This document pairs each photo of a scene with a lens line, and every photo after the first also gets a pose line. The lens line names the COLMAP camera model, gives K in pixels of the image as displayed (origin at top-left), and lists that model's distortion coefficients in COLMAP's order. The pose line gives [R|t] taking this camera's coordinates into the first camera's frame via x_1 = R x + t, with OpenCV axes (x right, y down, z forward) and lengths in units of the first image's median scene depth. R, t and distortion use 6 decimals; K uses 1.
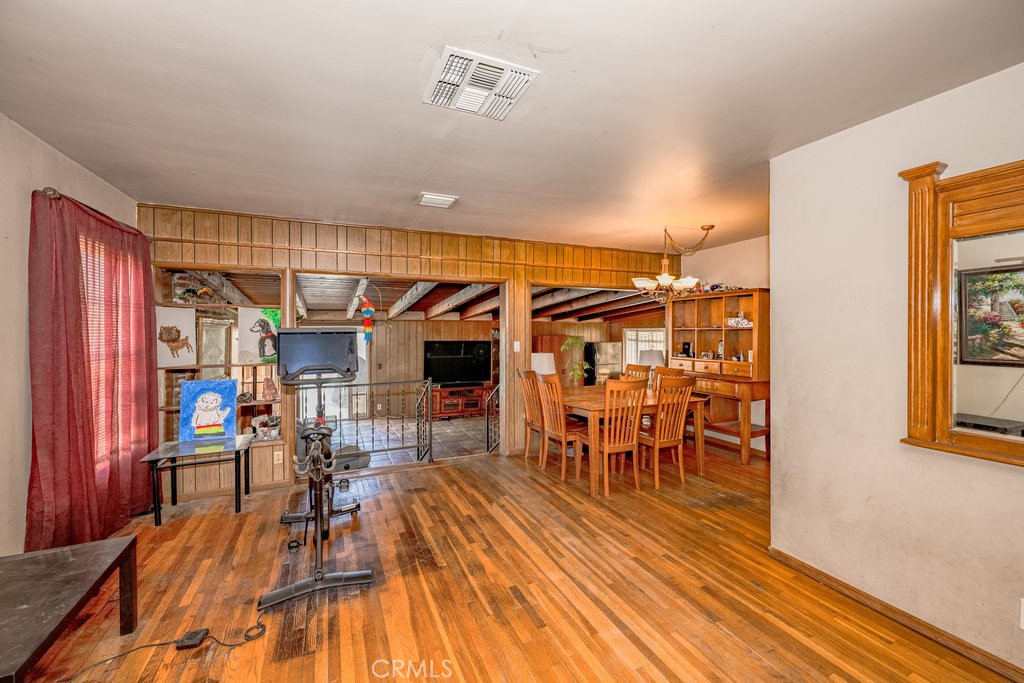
lens RADIAL K [[389.7, 0, 497.7], [0, 389.7, 333.3], [0, 0, 1]] dist [-0.001125, -0.000287]
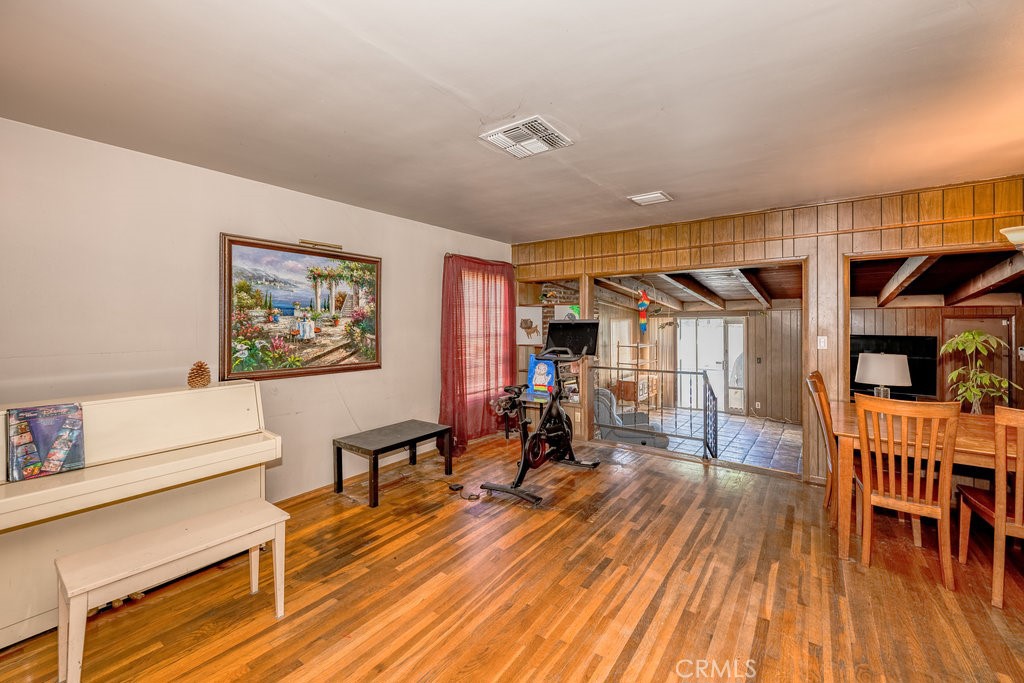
lens RADIAL K [[400.5, 0, 533.5], [0, 400.5, 321.8], [0, 0, 1]] dist [-0.001612, -0.000103]
pose [[0.550065, 0.001382, -0.835121, 0.635904], [-0.005312, 0.999984, -0.001844, -0.003608], [0.835105, 0.005450, 0.550064, 0.155114]]
